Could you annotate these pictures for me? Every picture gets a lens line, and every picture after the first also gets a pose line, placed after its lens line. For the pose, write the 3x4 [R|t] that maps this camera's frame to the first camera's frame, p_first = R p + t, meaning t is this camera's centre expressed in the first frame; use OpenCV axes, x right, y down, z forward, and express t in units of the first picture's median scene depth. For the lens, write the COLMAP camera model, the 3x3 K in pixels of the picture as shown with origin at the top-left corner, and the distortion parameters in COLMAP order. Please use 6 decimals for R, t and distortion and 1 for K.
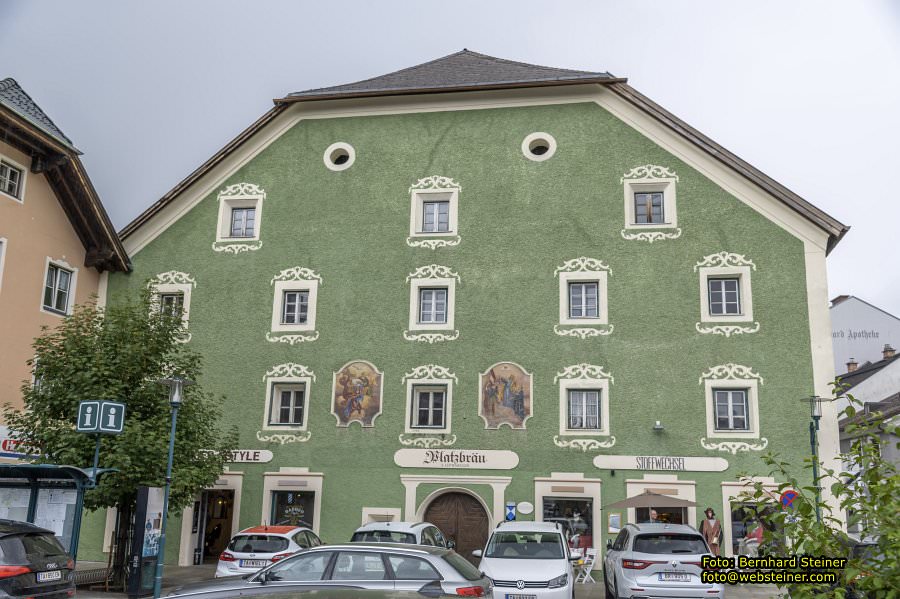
lens RADIAL K [[859.7, 0, 449.9], [0, 859.7, 301.9], [0, 0, 1]] dist [0.044585, 0.000000]
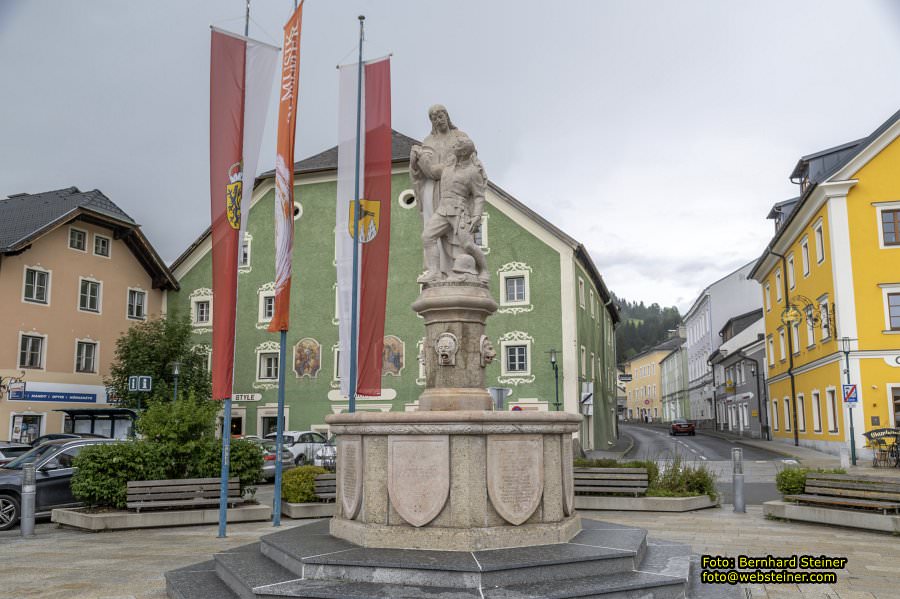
lens RADIAL K [[779.6, 0, 449.3], [0, 779.6, 298.0], [0, 0, 1]] dist [0.005299, 0.006815]
pose [[0.989254, -0.056607, -0.134807, 0.375613], [0.065909, 0.995669, 0.065571, -0.090492], [0.130511, -0.073751, 0.988700, -0.449753]]
